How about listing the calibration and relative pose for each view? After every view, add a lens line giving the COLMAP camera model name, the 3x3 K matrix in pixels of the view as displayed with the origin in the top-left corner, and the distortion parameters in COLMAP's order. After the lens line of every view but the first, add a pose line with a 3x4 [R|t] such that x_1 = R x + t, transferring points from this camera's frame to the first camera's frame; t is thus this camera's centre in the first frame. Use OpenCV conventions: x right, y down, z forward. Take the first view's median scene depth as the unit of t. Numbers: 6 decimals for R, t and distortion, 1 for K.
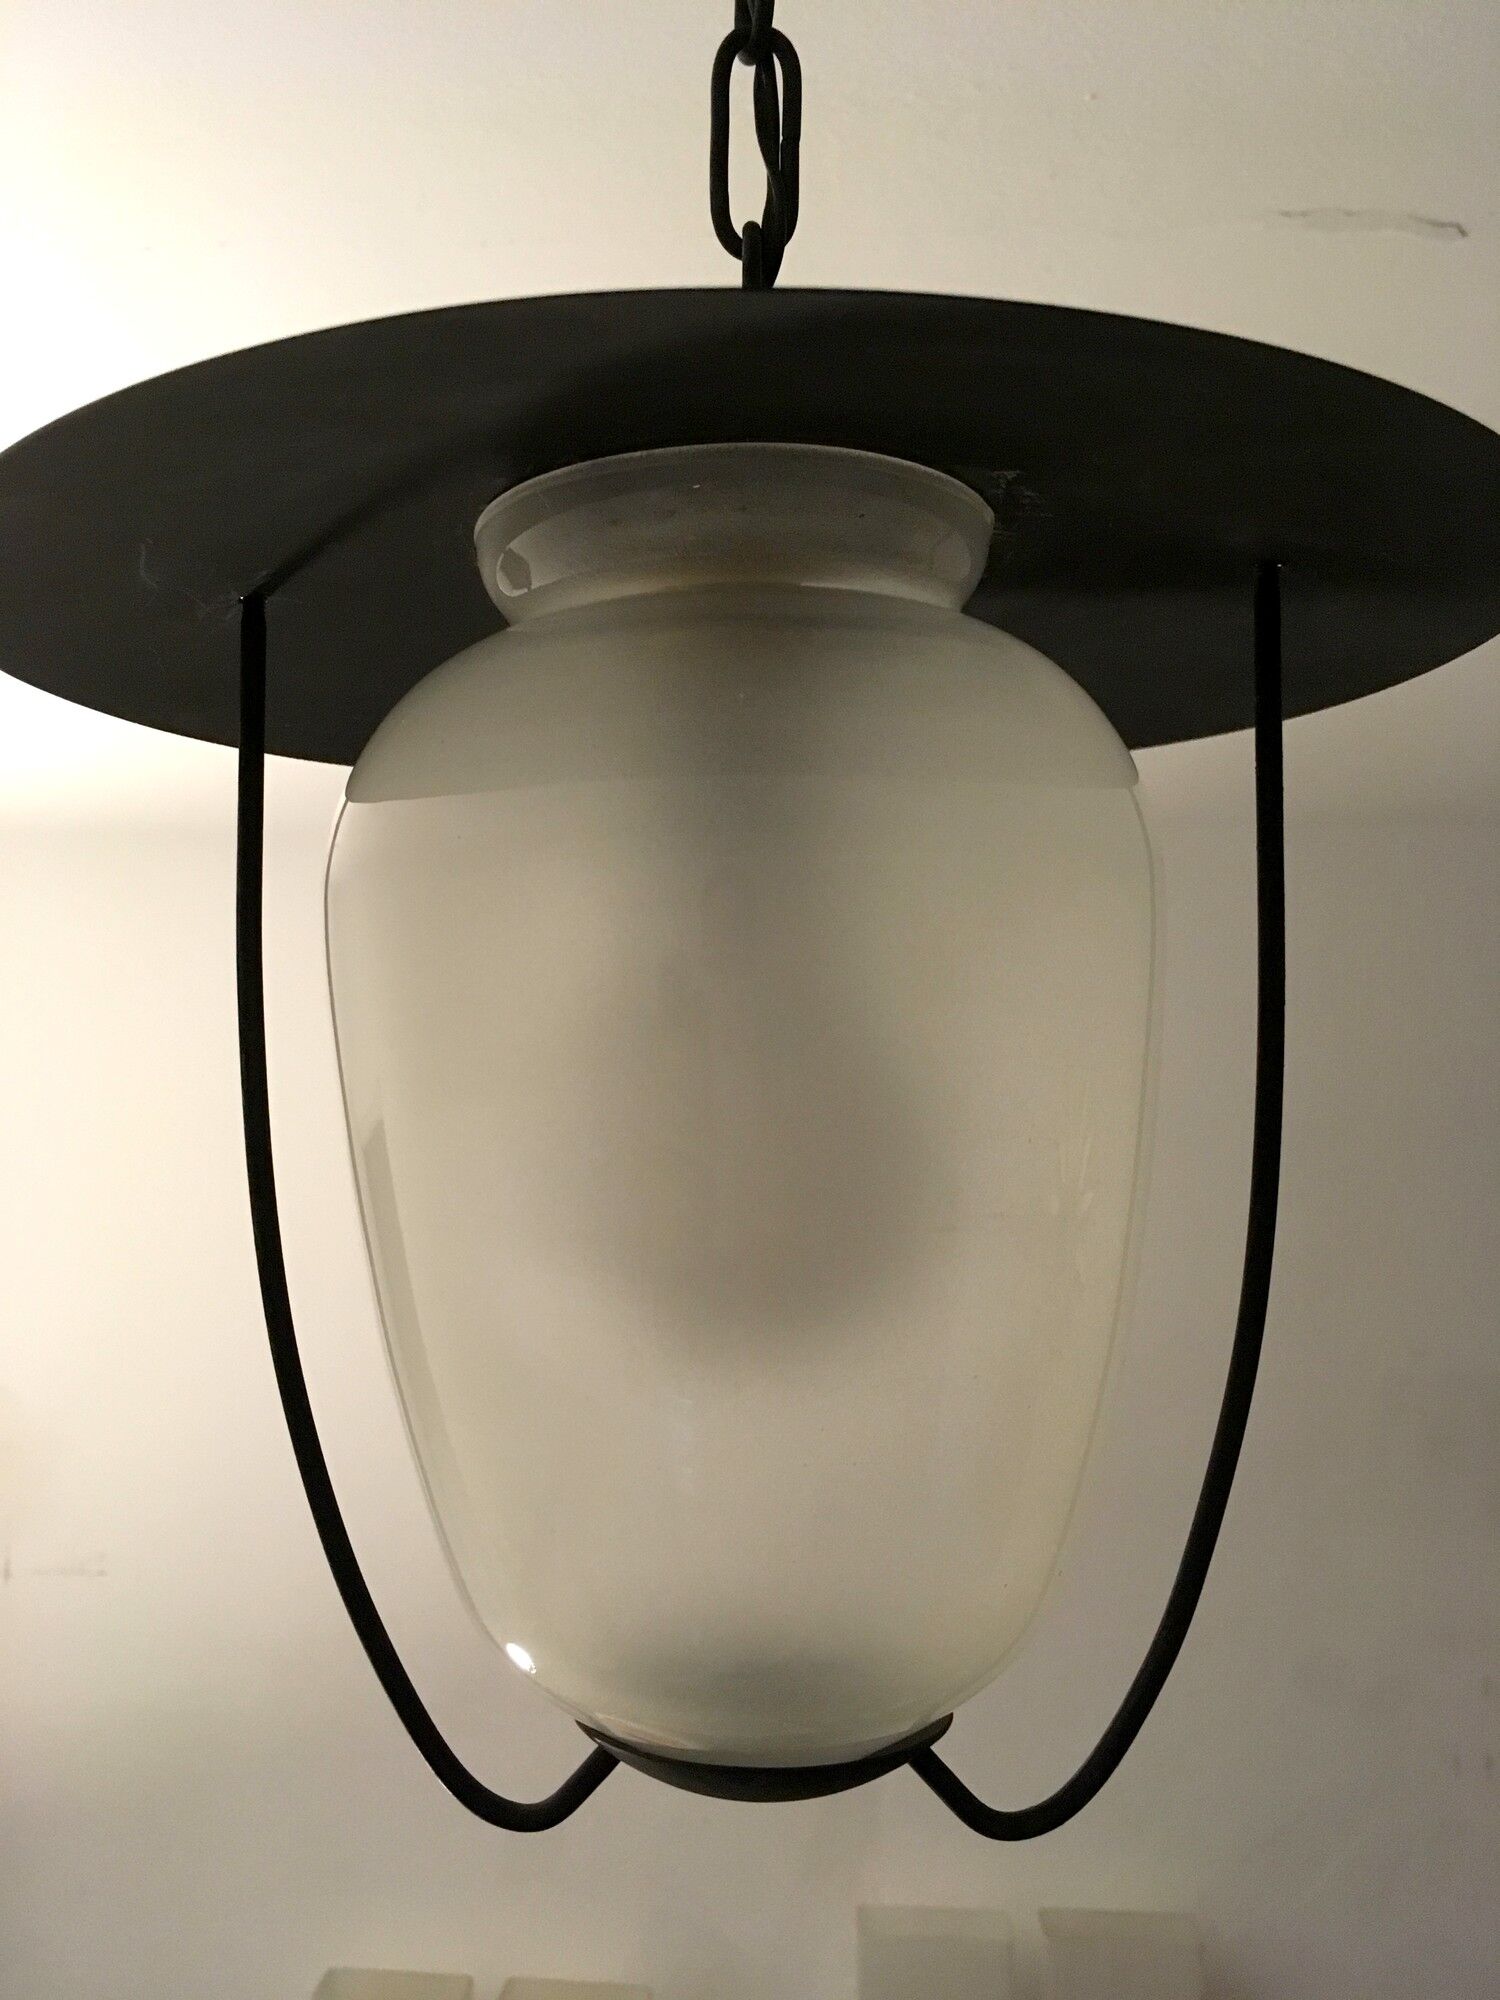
lens RADIAL K [[1701.3, 0, 750.0], [0, 1701.3, 1000.0], [0, 0, 1]] dist [0.039858, -0.003753]
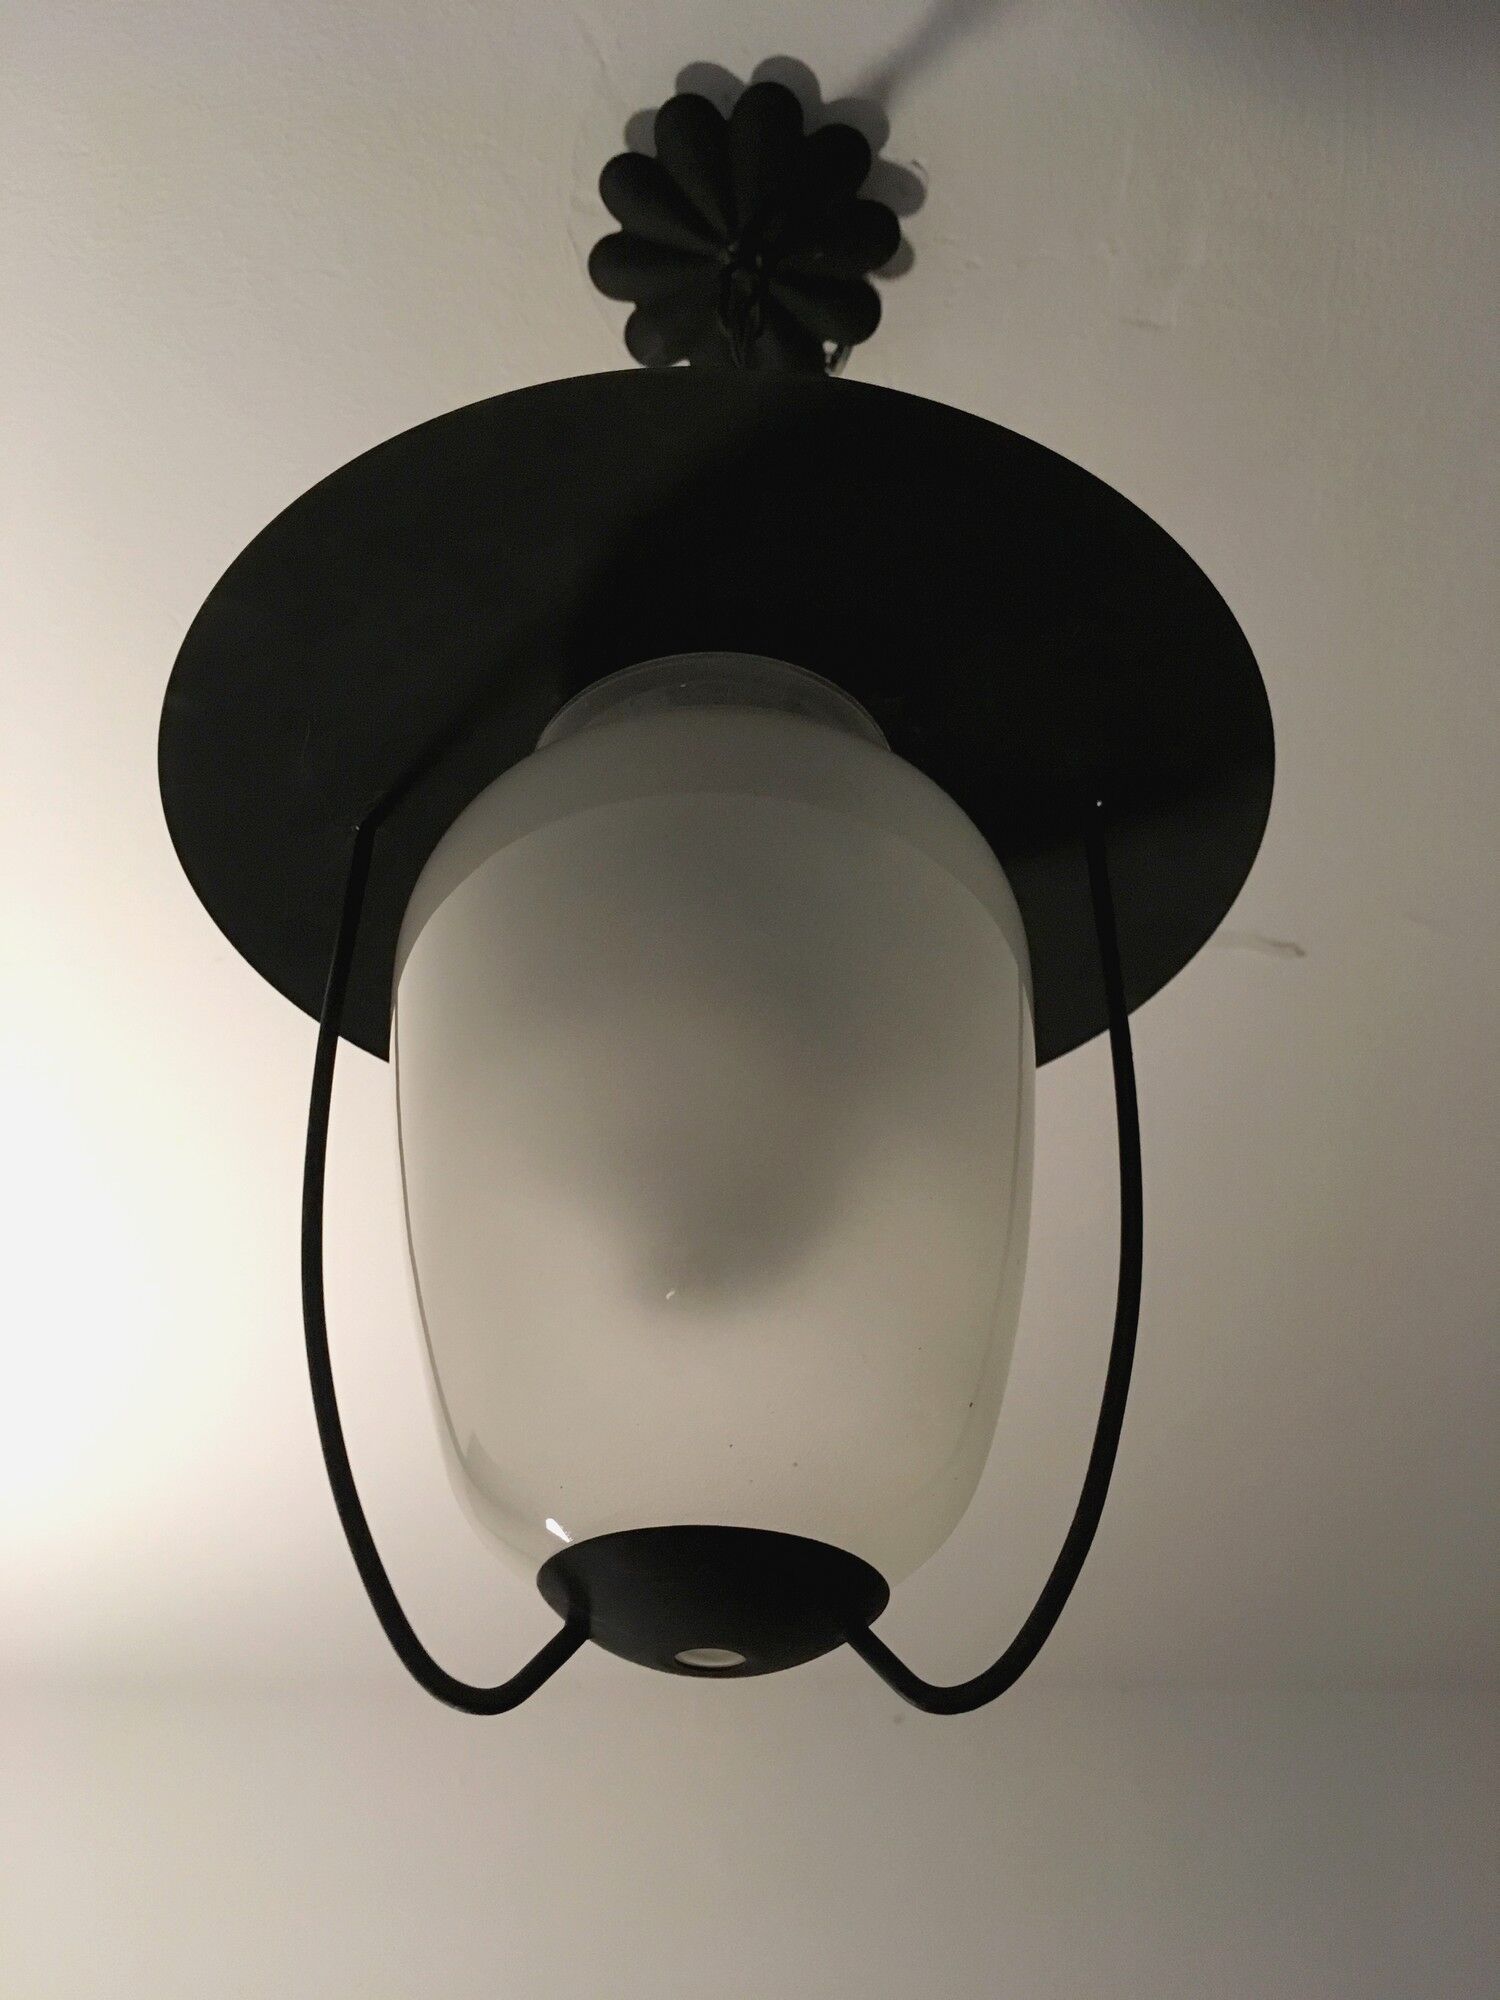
lens RADIAL K [[1698.9, 0, 750.0], [0, 1698.9, 1000.0], [0, 0, 1]] dist [0.017858, 0.000481]
pose [[0.999932, 0.010208, -0.005663, 0.033358], [-0.011646, 0.839165, -0.543753, 0.668677], [-0.000799, 0.543782, 0.839226, -0.091591]]
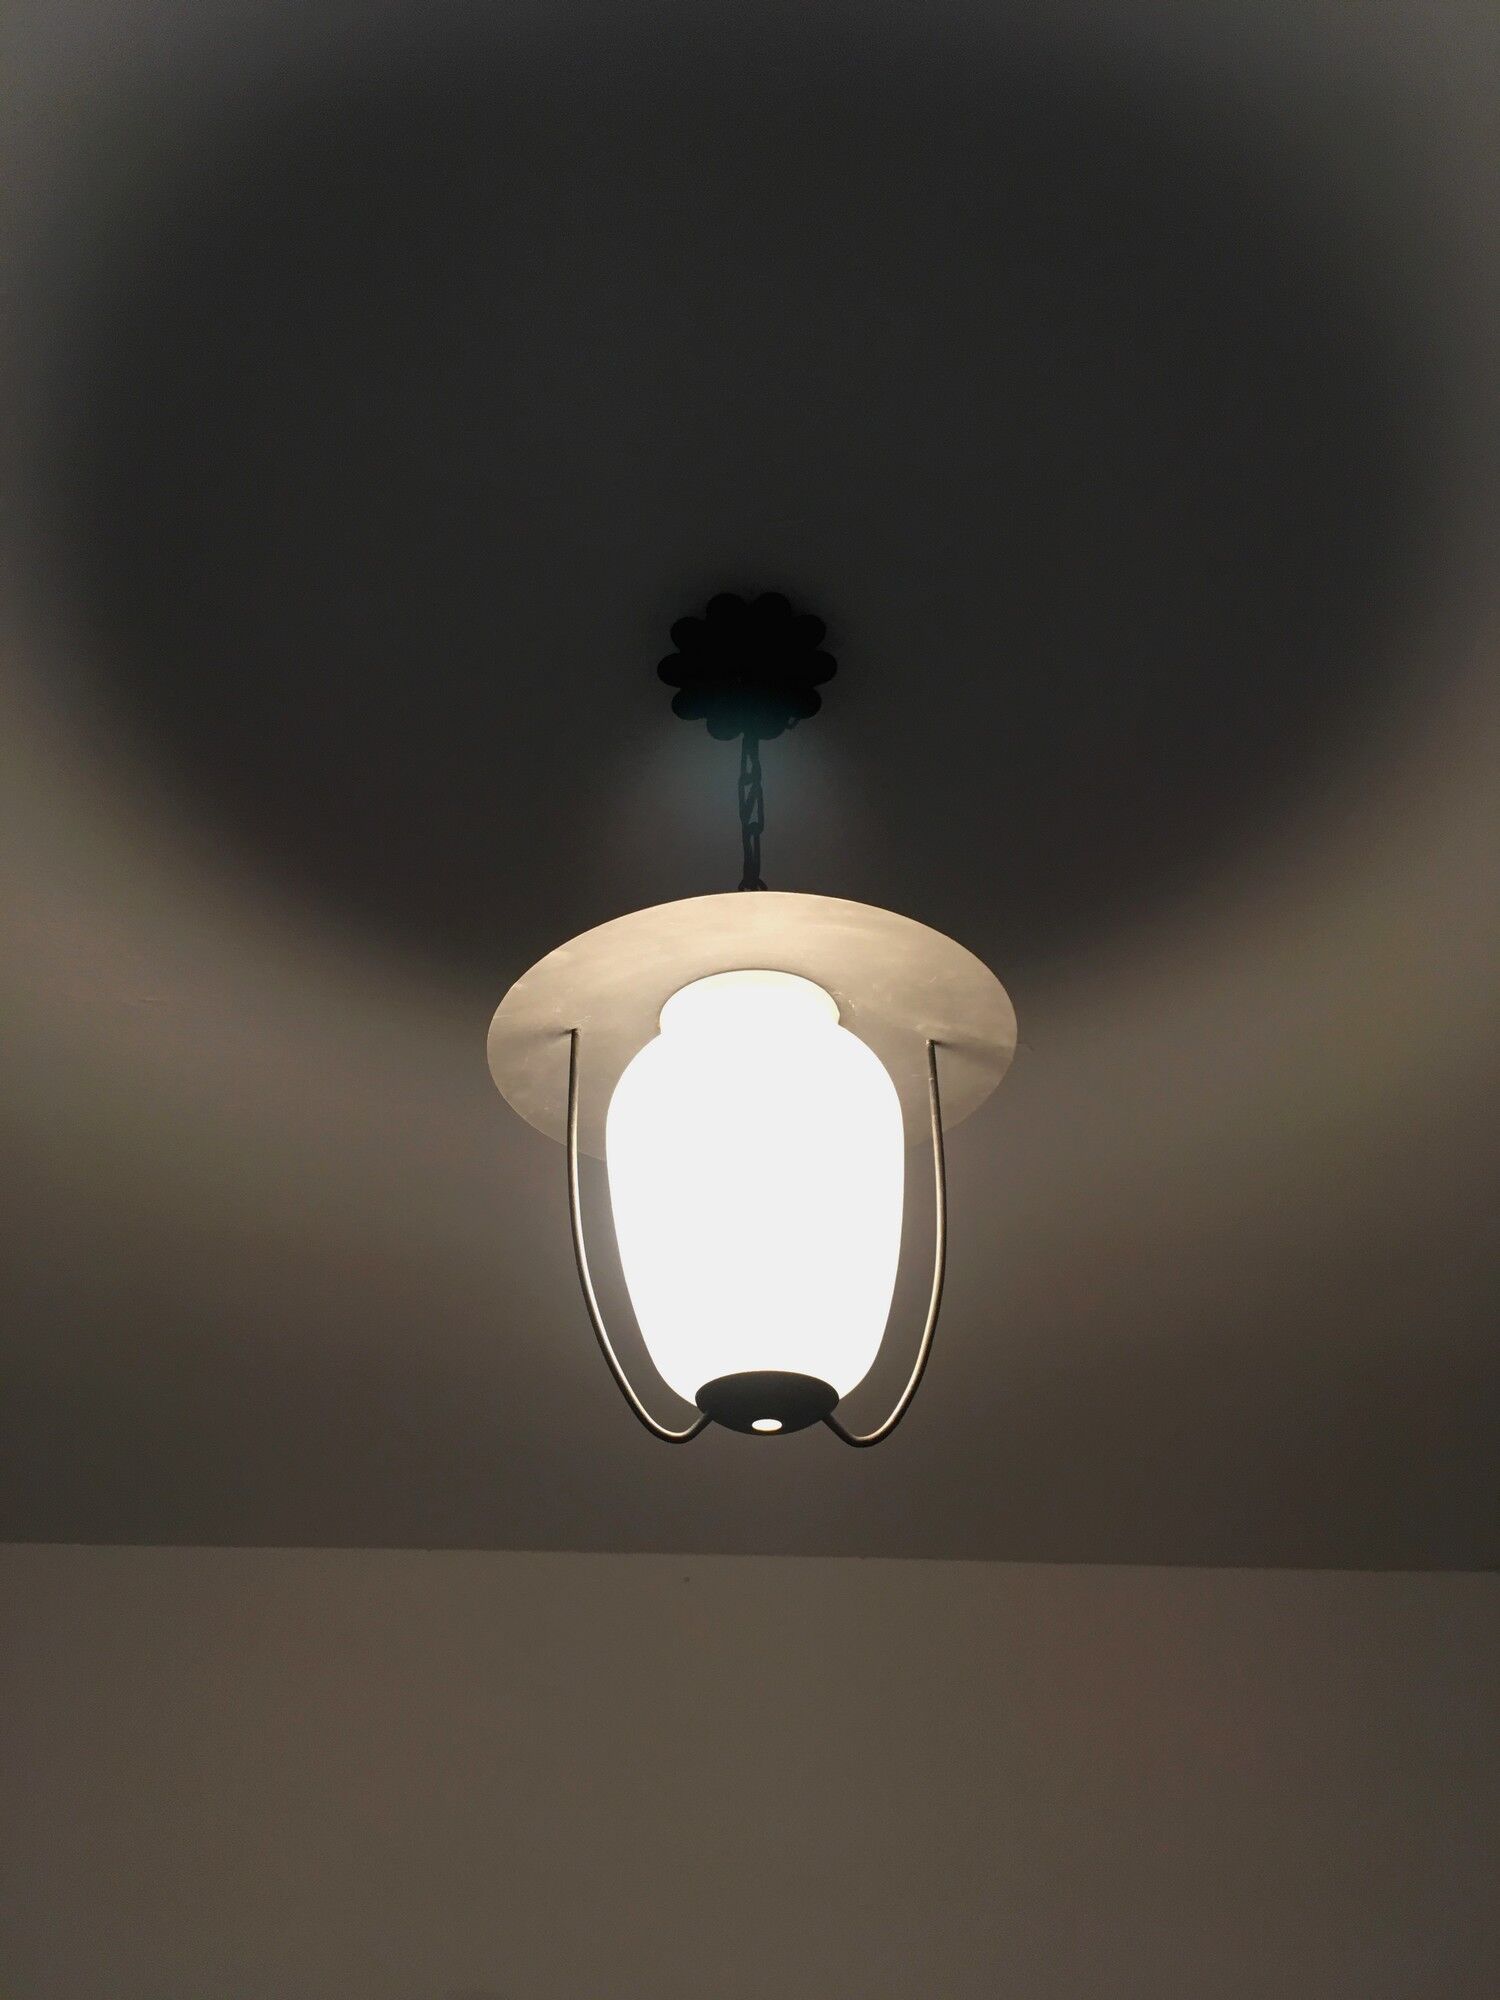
lens RADIAL K [[1672.4, 0, 750.0], [0, 1672.4, 1000.0], [0, 0, 1]] dist [-0.012701, -0.004650]
pose [[0.989039, 0.068383, 0.130868, -0.391511], [0.008052, 0.859999, -0.510233, 1.174979], [-0.147437, 0.505694, 0.850021, -1.461495]]
